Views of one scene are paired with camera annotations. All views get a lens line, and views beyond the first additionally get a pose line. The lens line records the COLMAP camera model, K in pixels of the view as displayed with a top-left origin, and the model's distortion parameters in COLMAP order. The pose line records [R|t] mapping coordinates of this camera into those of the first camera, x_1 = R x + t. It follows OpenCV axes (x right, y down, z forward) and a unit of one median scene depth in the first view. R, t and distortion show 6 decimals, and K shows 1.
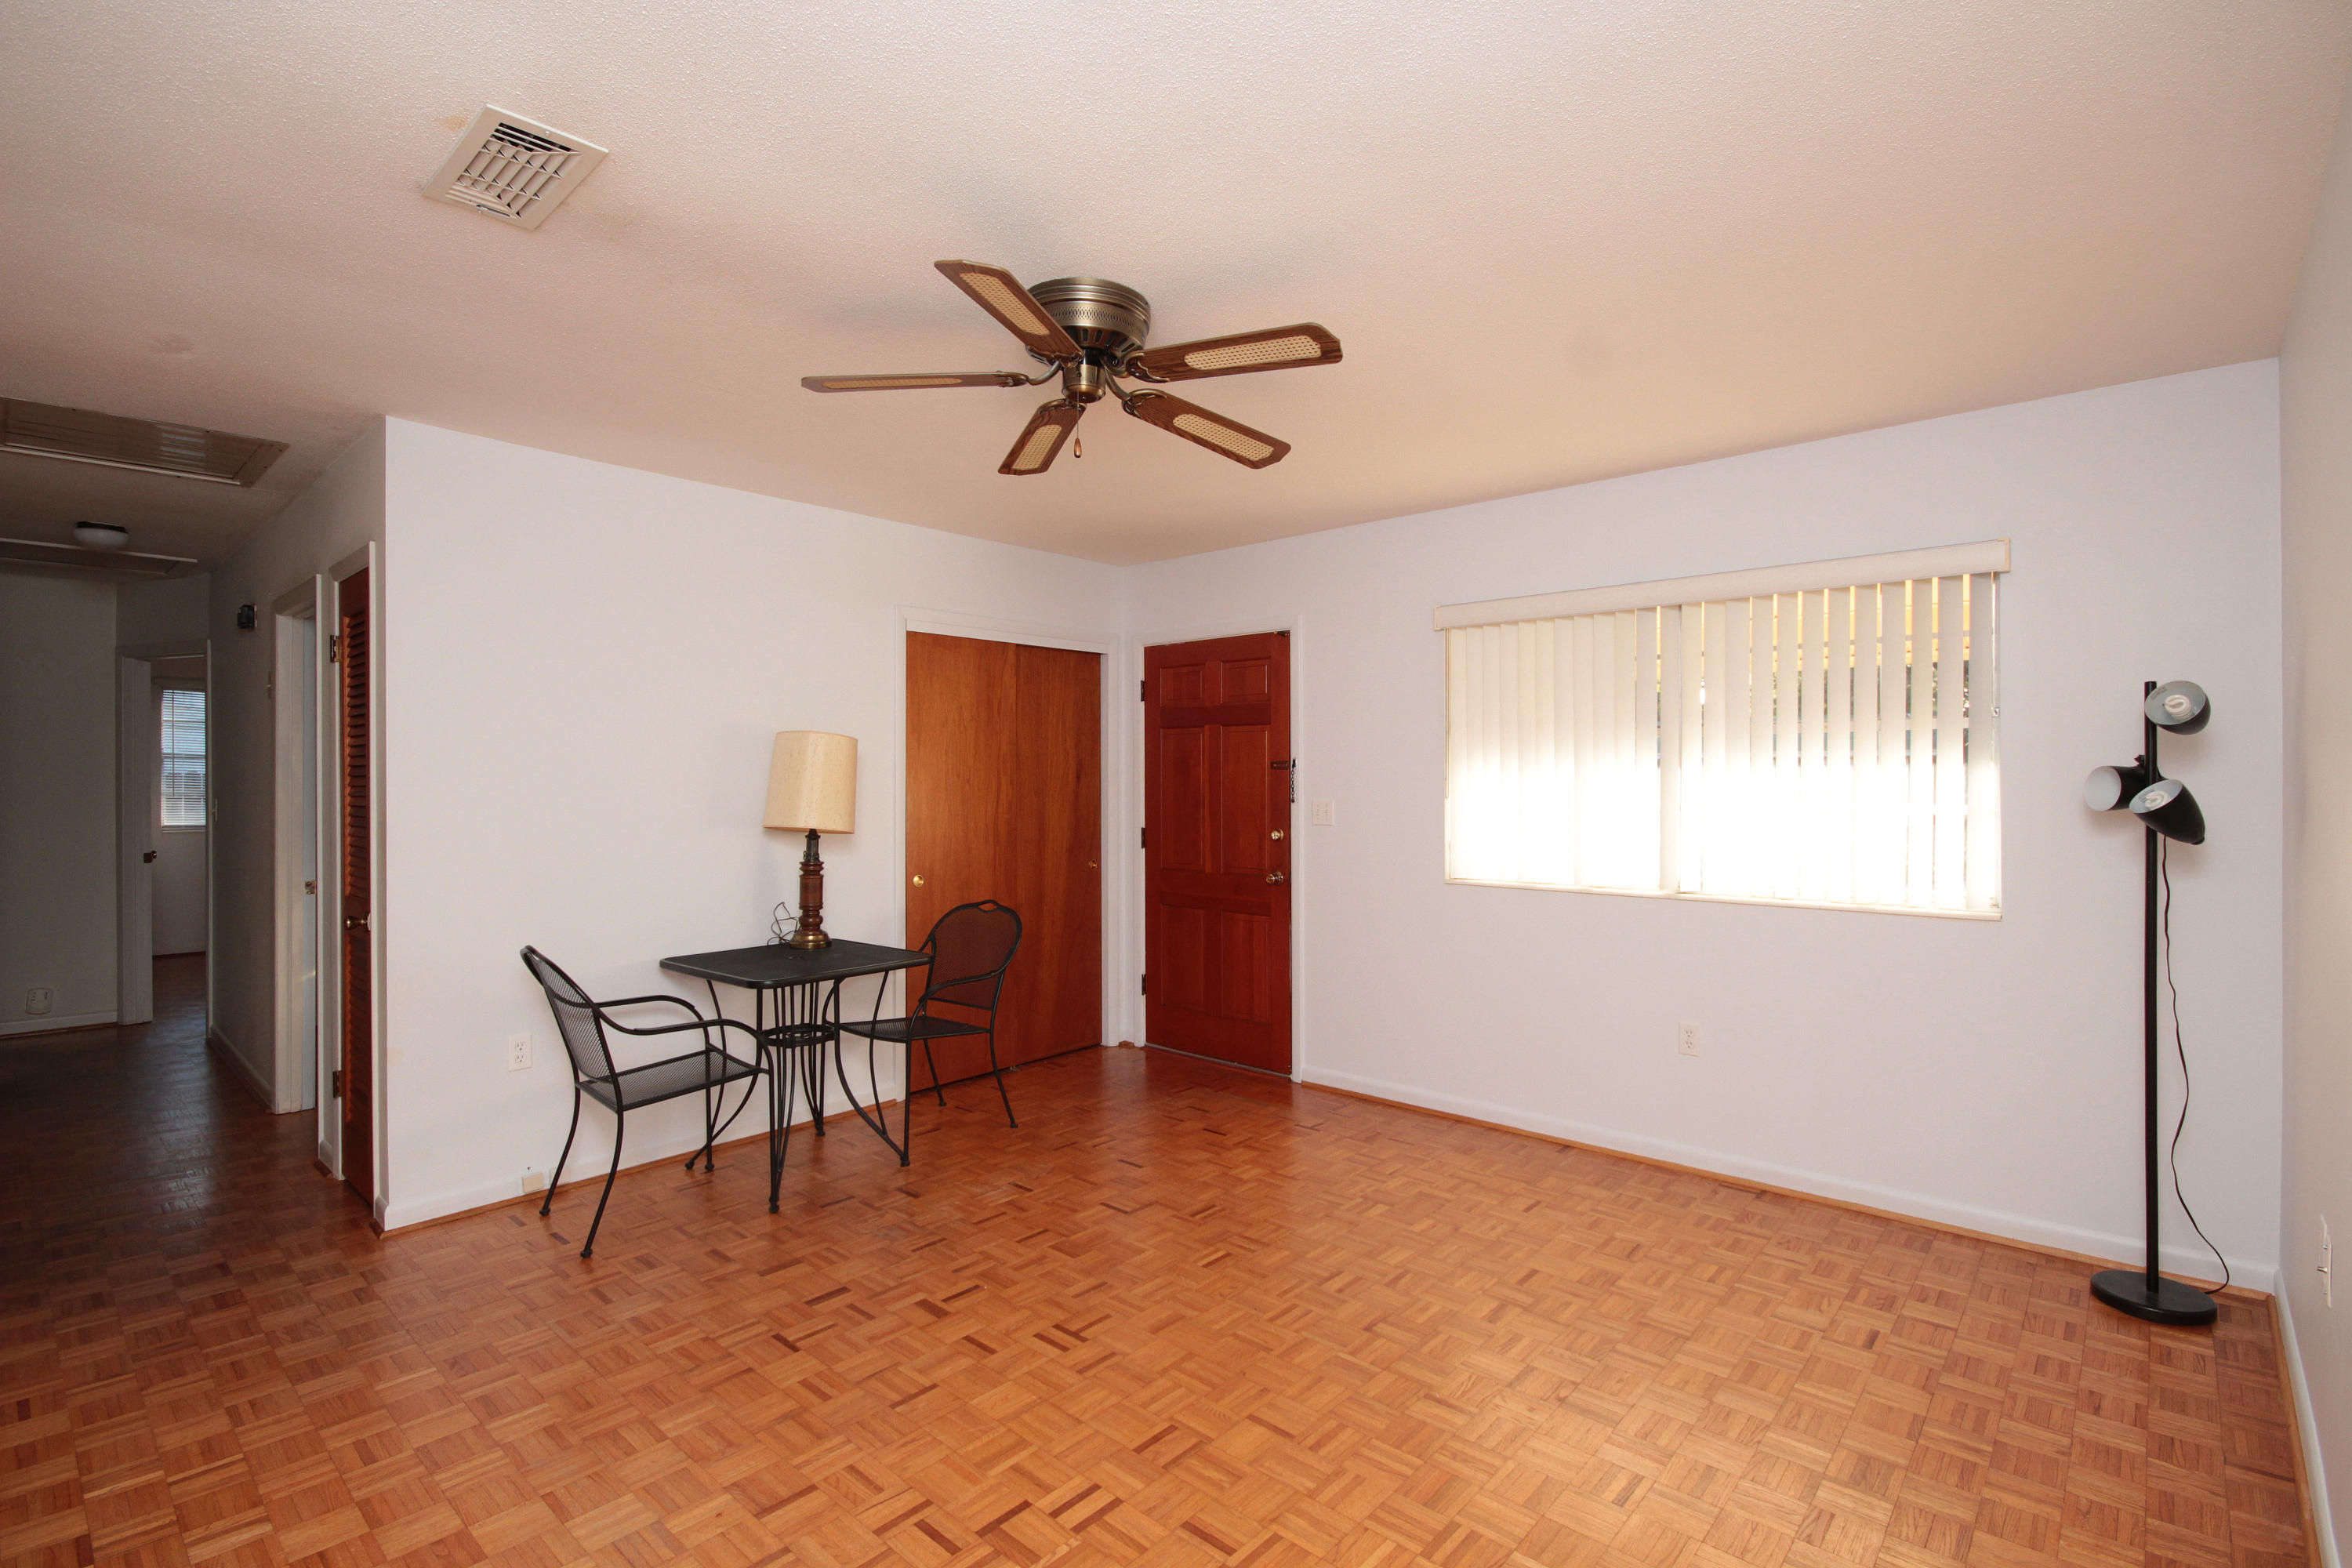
lens RADIAL K [[1079.7, 0, 1186.0], [0, 1079.7, 782.7], [0, 0, 1]] dist [0.001279, -0.000221]
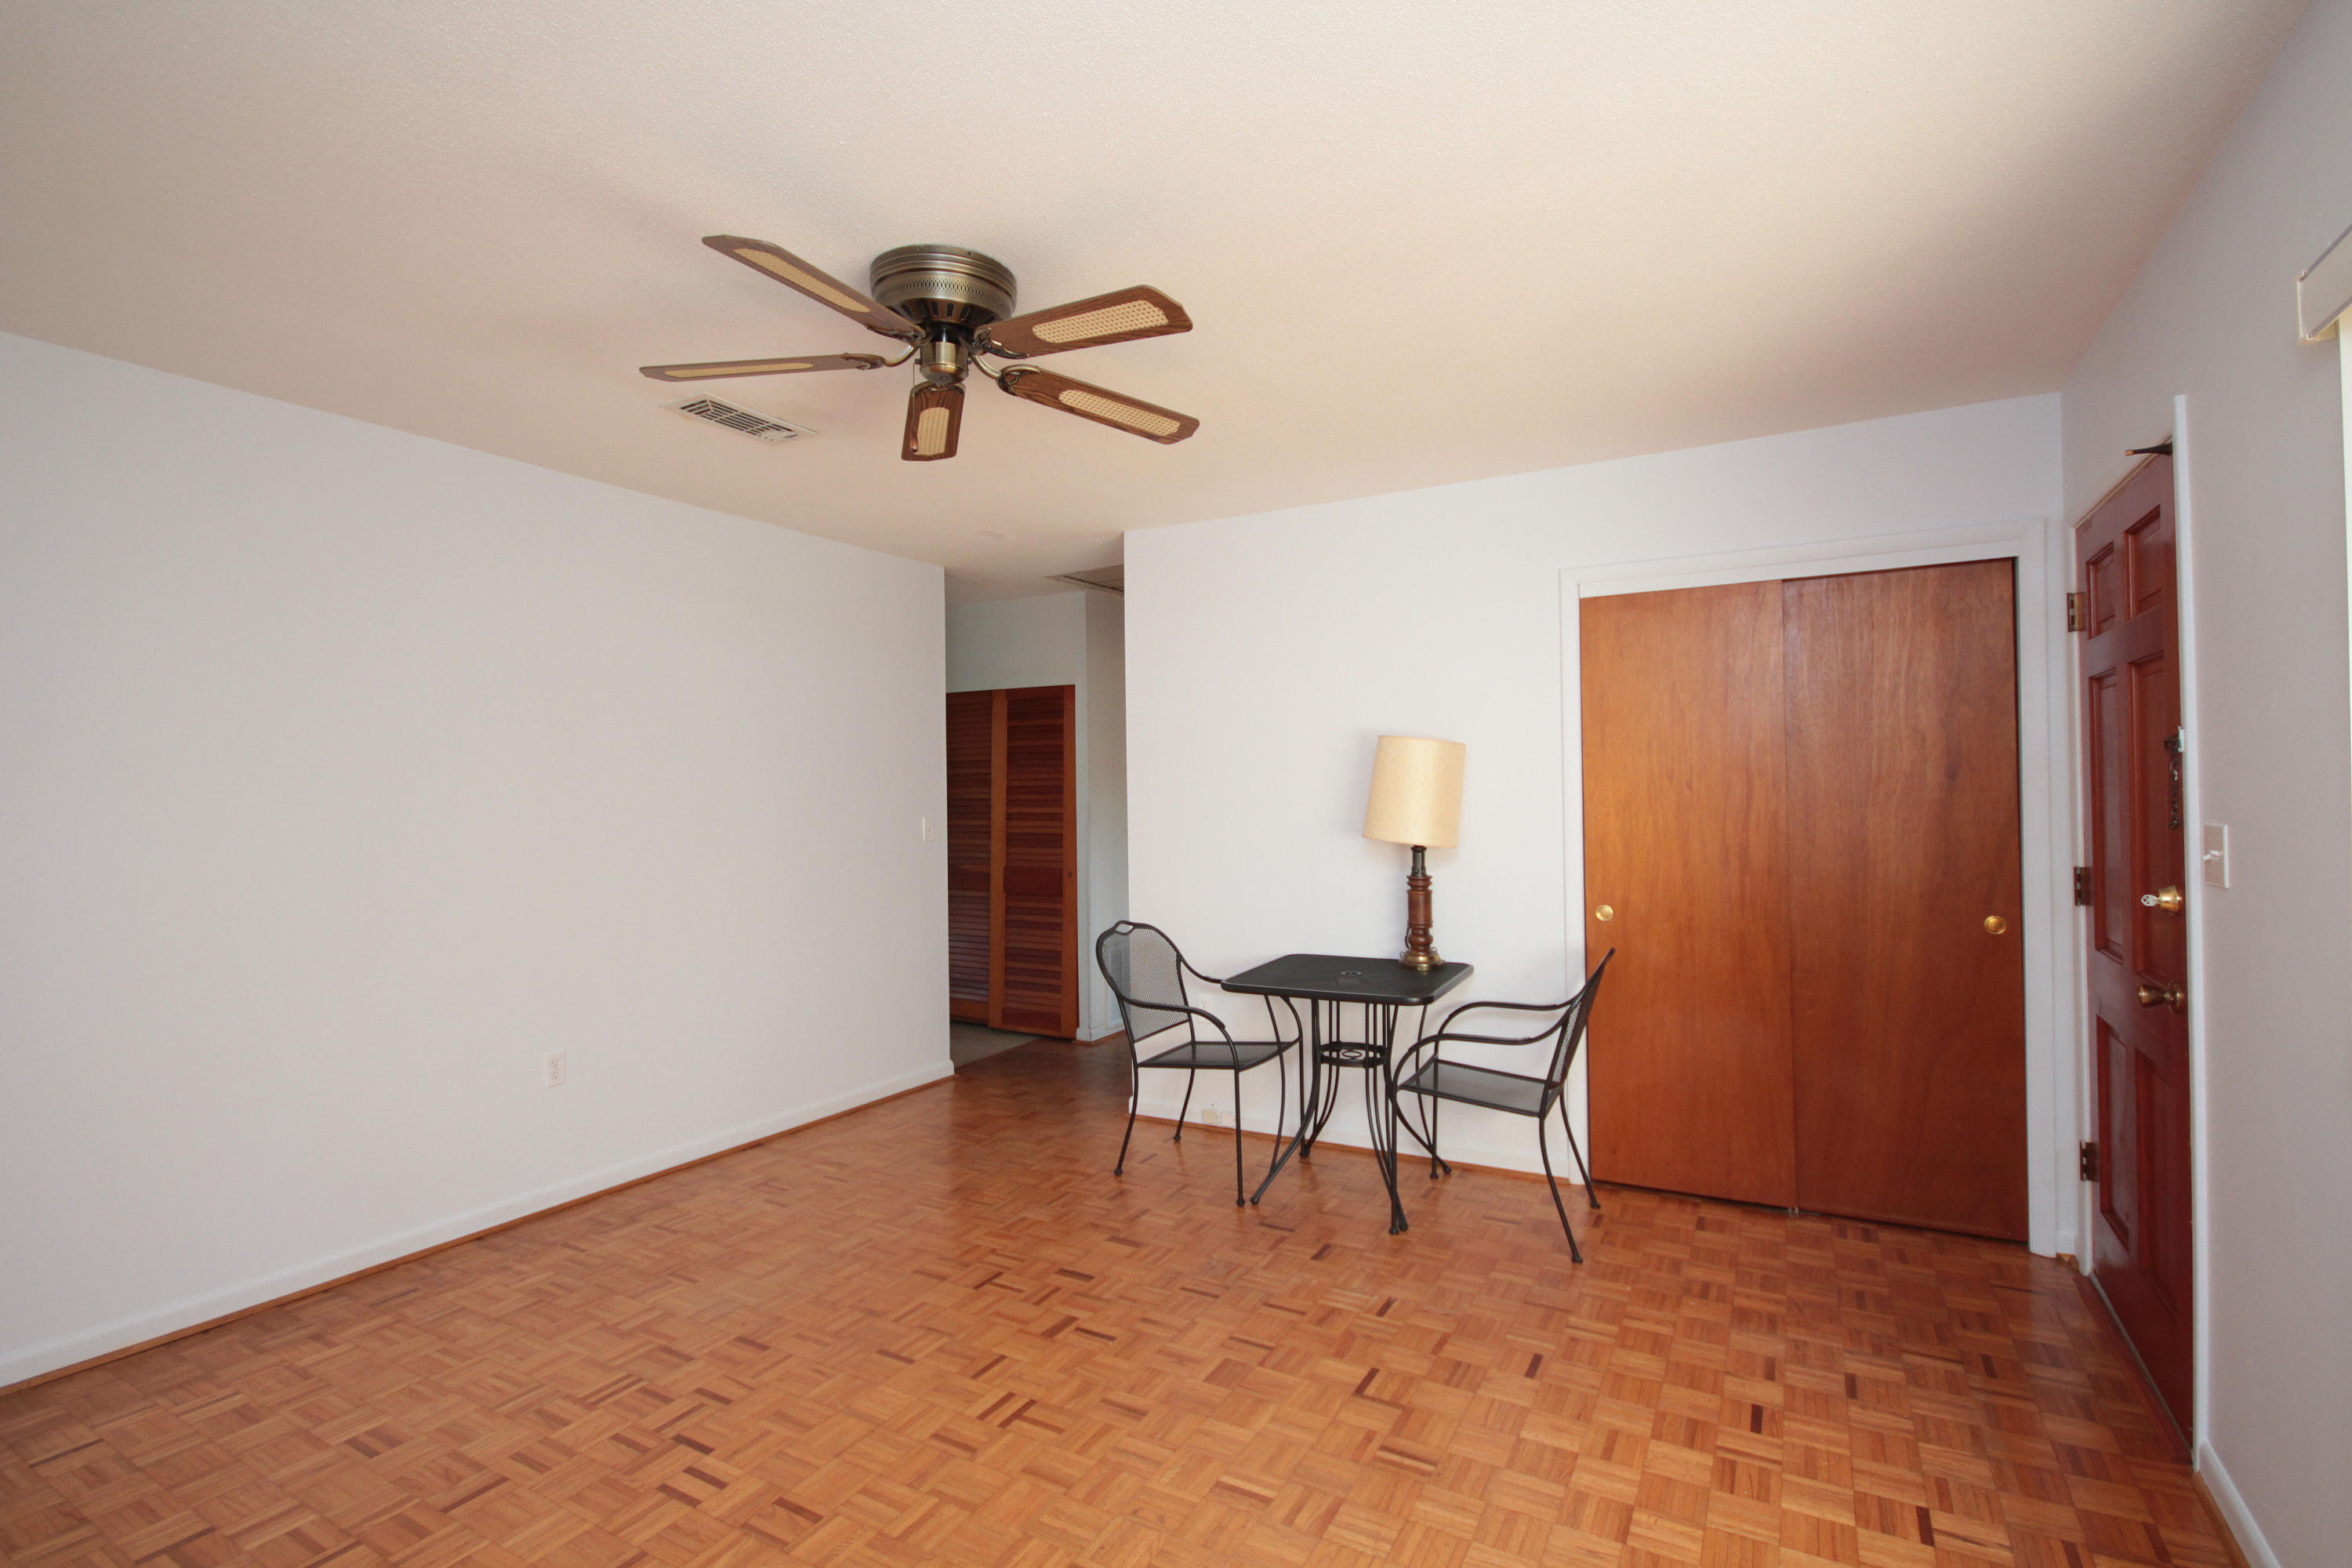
lens RADIAL K [[1079.7, 0, 1186.0], [0, 1079.7, 782.7], [0, 0, 1]] dist [0.001279, -0.000221]
pose [[0.220212, -0.010240, -0.975398, 0.624343], [0.013502, 0.999881, -0.007448, -0.002881], [0.975359, -0.011530, 0.220324, 0.737030]]
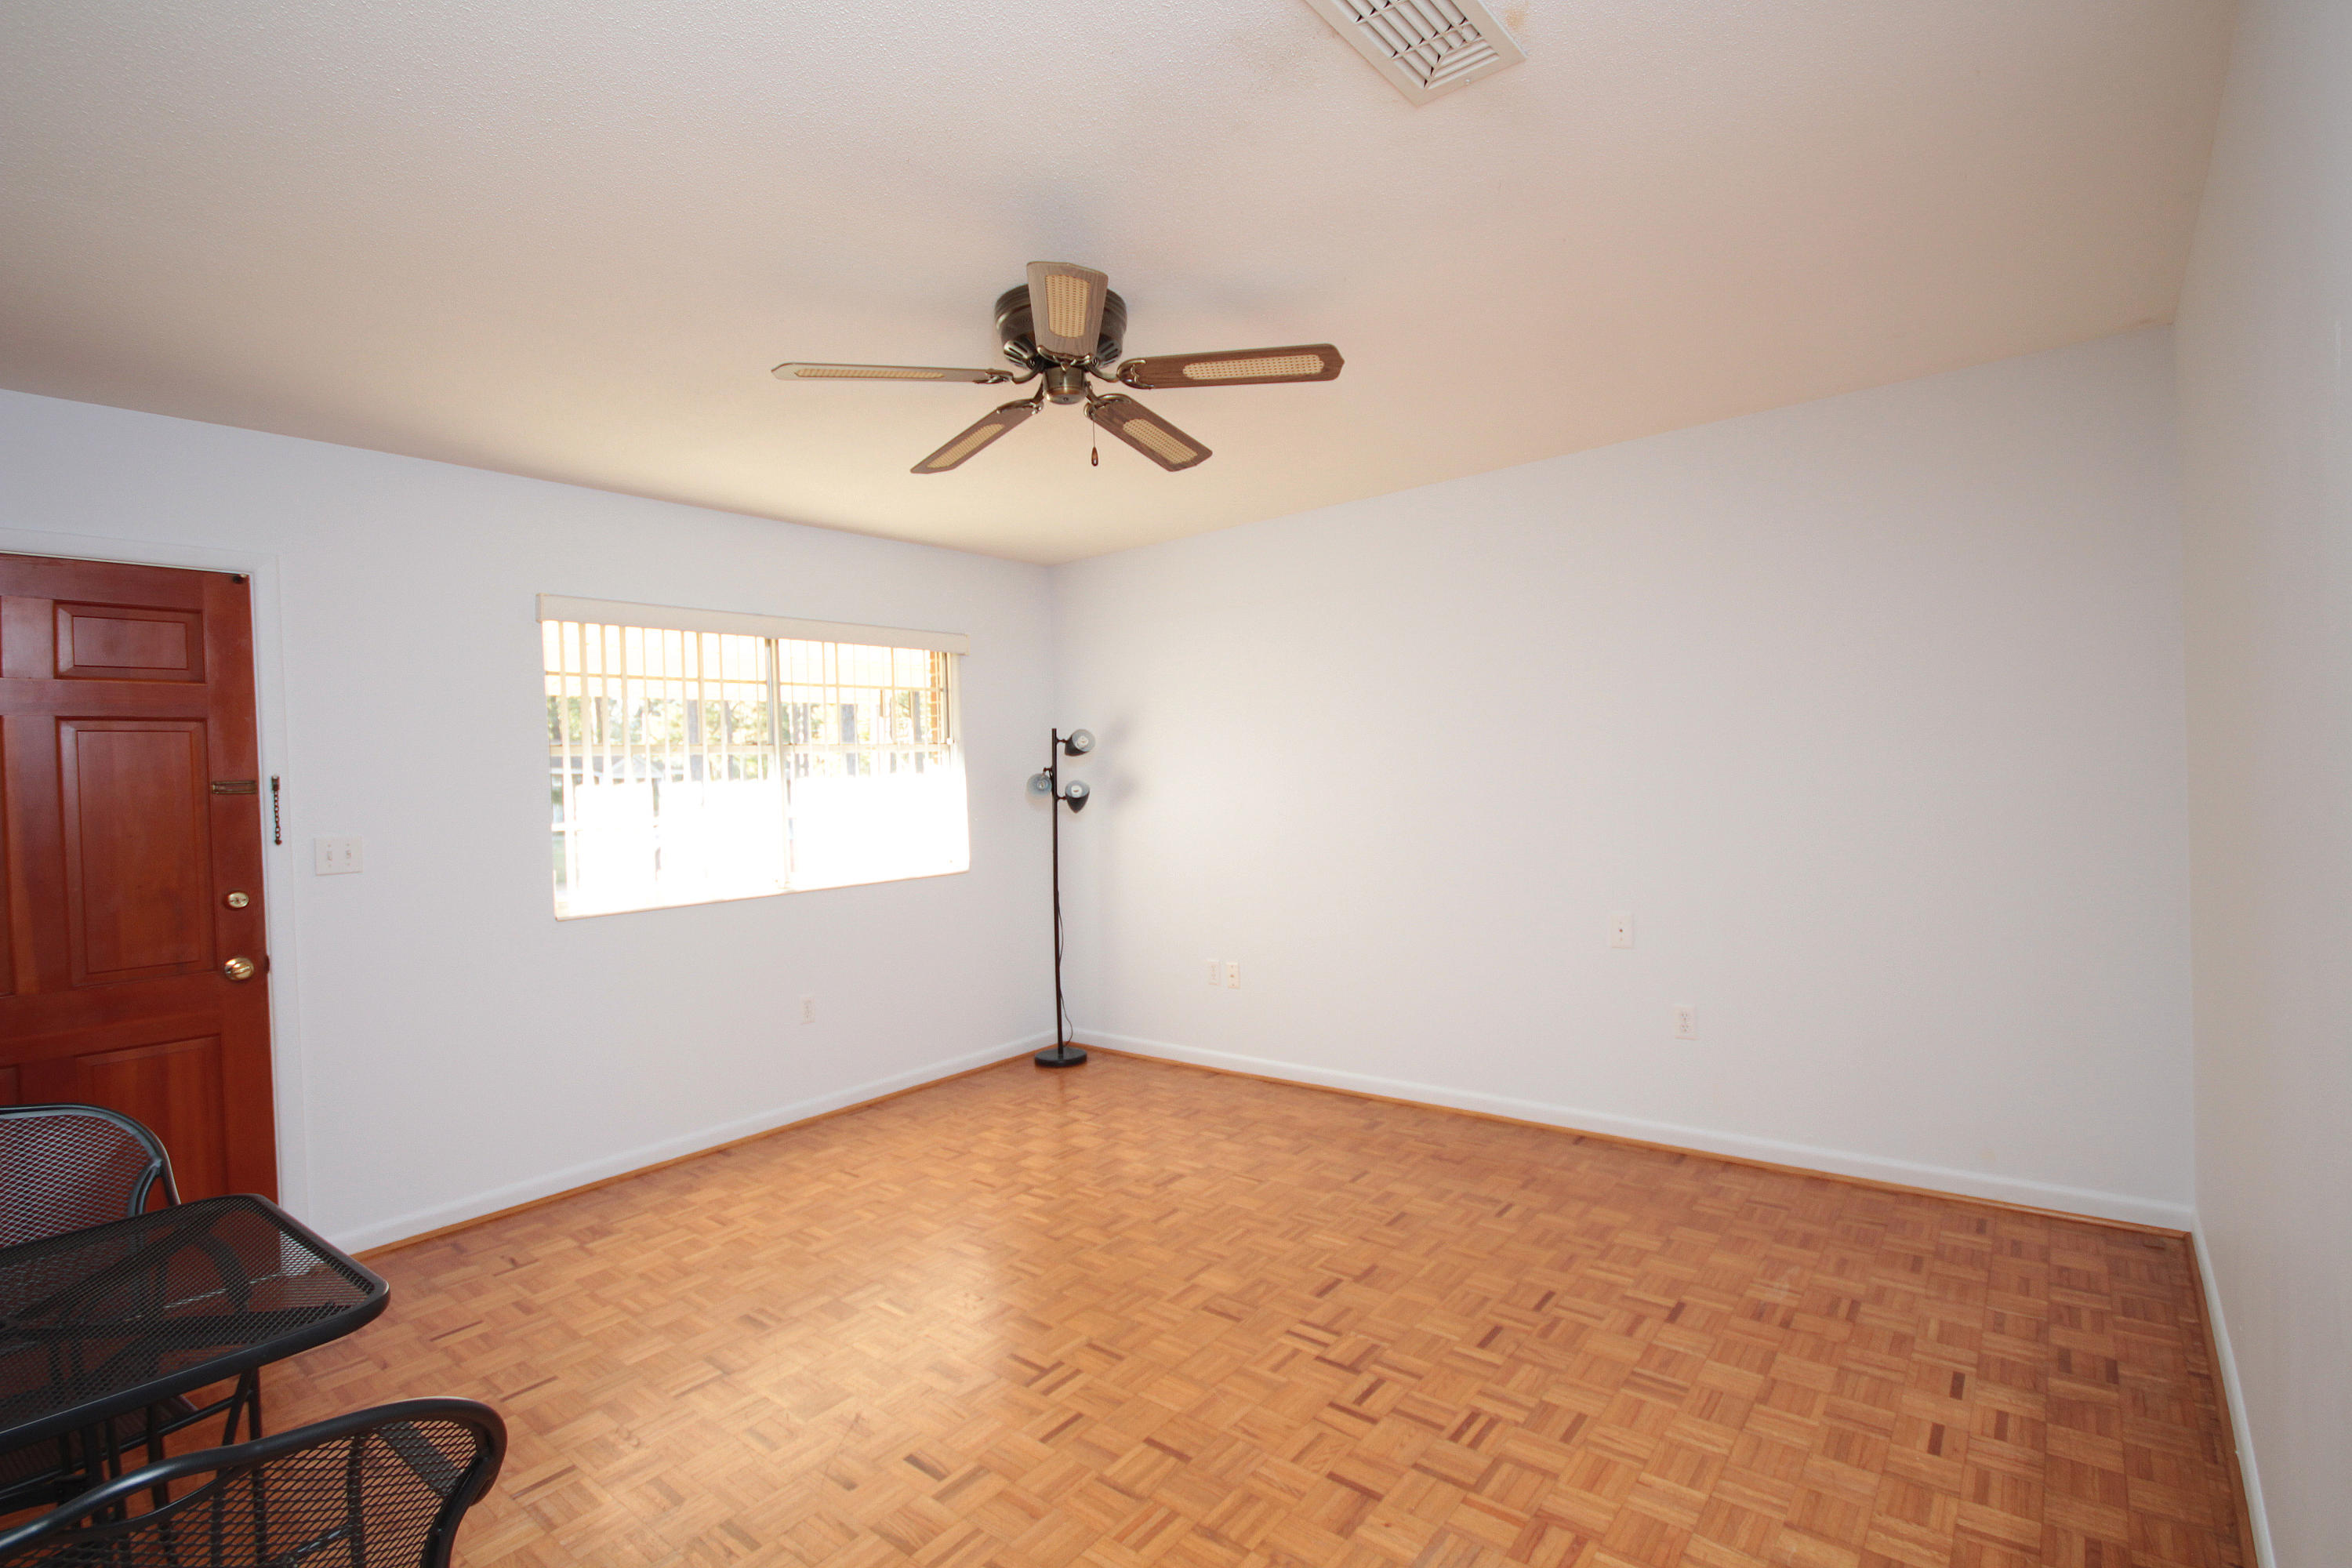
lens RADIAL K [[1082.6, 0, 1185.9], [0, 1082.6, 786.5], [0, 0, 1]] dist [0.004106, -0.007543]
pose [[-0.054055, -0.007150, 0.998512, -0.819468], [0.035018, 0.999346, 0.009051, -0.003553], [-0.997924, 0.035455, -0.053769, 0.709326]]
